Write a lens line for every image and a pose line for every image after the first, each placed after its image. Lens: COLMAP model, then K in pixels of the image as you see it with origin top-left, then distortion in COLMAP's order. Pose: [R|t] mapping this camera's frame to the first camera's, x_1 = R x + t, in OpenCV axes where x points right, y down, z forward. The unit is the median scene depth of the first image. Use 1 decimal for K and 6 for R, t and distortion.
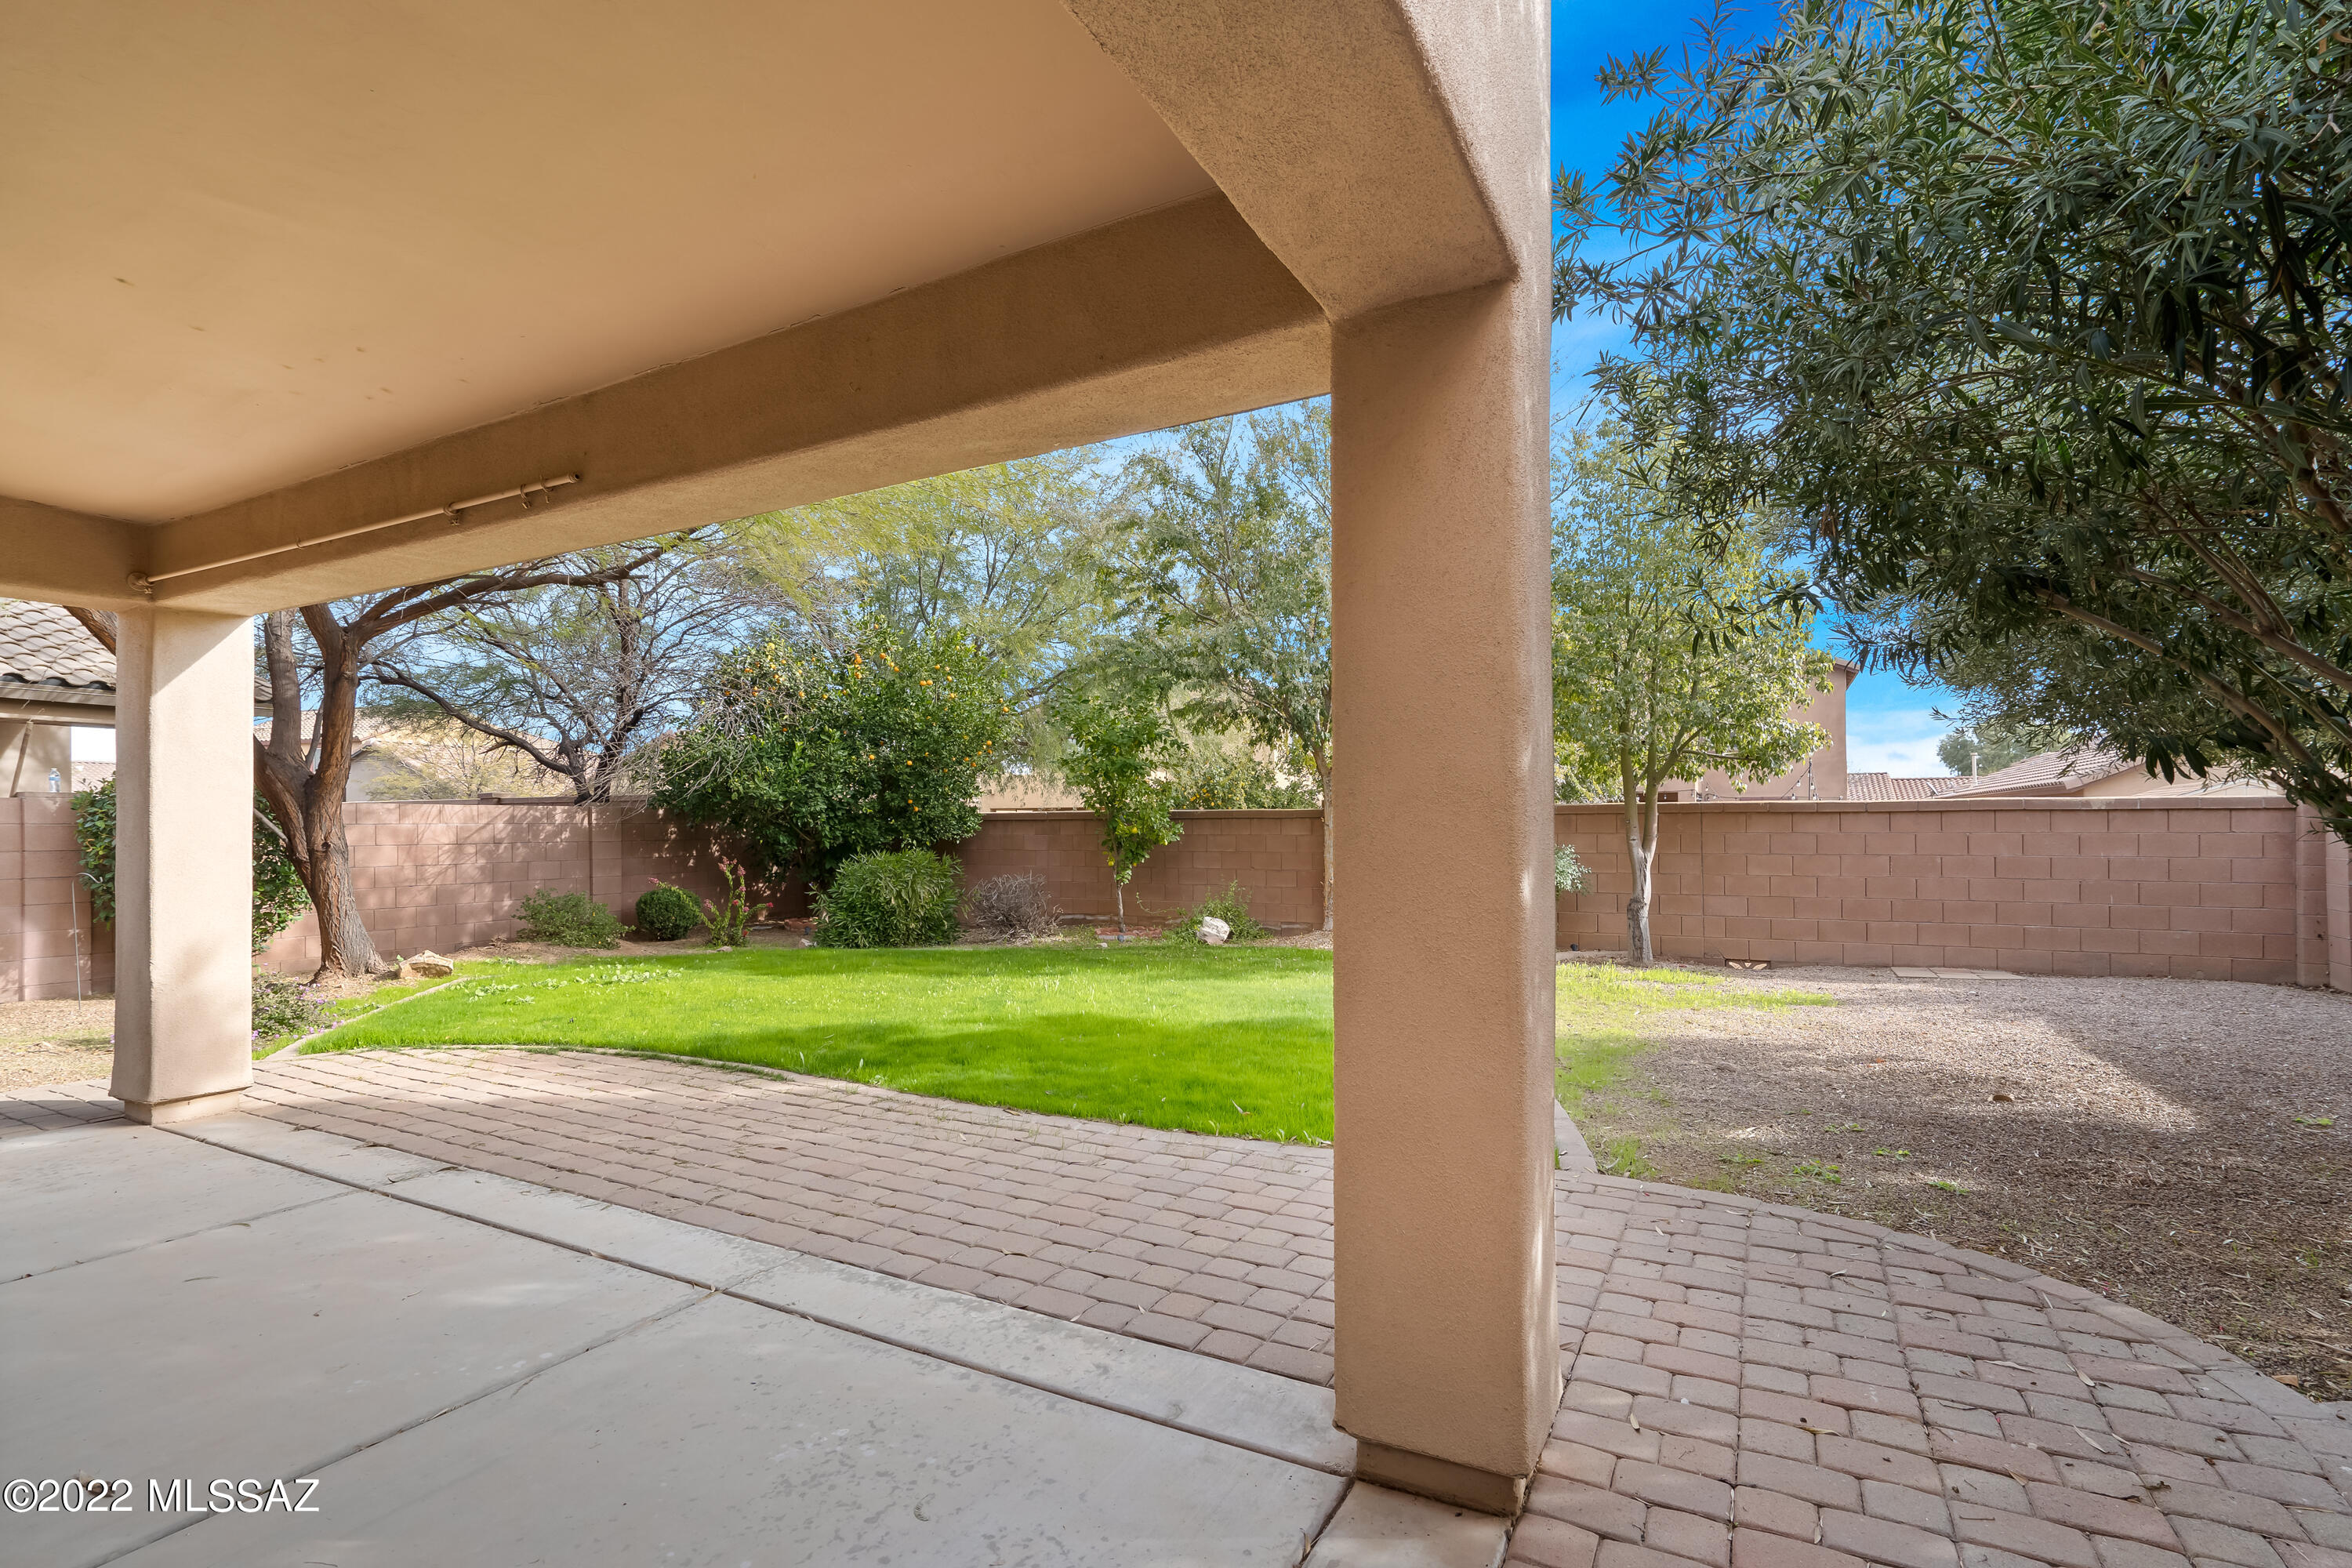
lens RADIAL K [[1081.6, 0, 1209.7], [0, 1081.6, 828.5], [0, 0, 1]] dist [-0.001293, -0.000123]
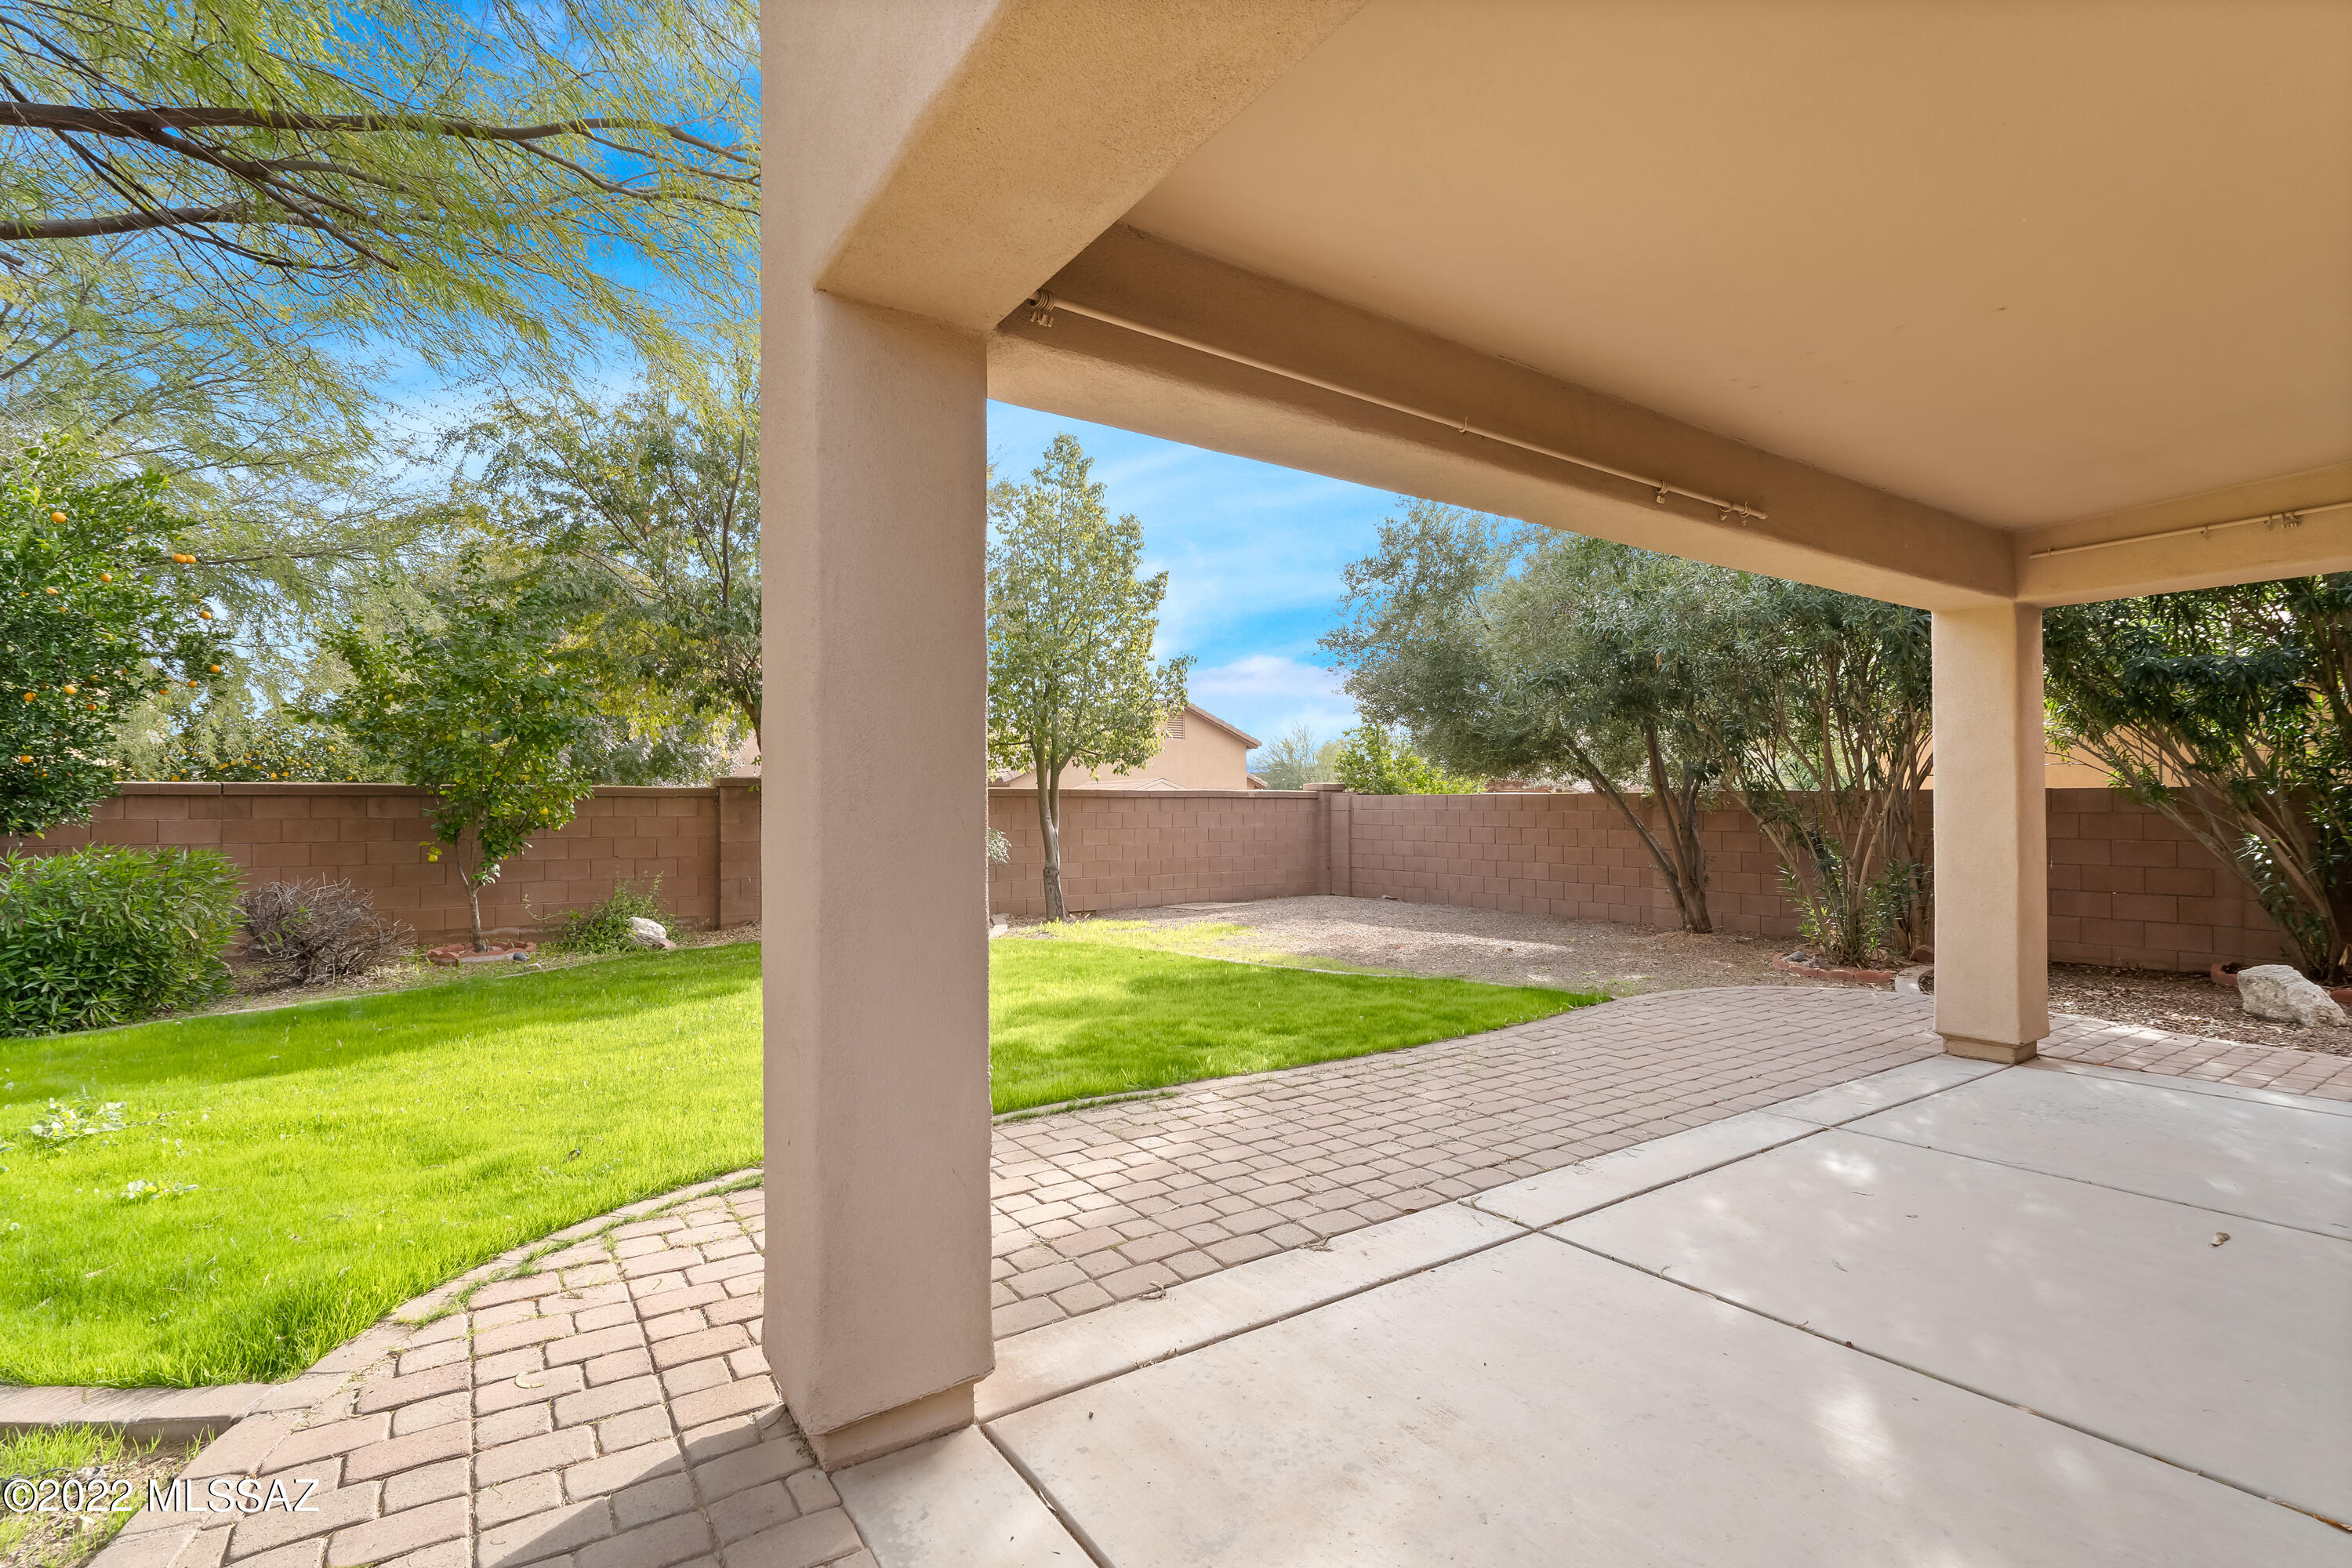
lens RADIAL K [[1066.9, 0, 1162.8], [0, 1066.9, 774.8], [0, 0, 1]] dist [-0.001905, -0.000280]
pose [[0.479547, 0.030246, 0.876995, -1.360913], [0.000221, 0.999402, -0.034589, 0.005650], [-0.877516, 0.016781, 0.479253, 0.696616]]
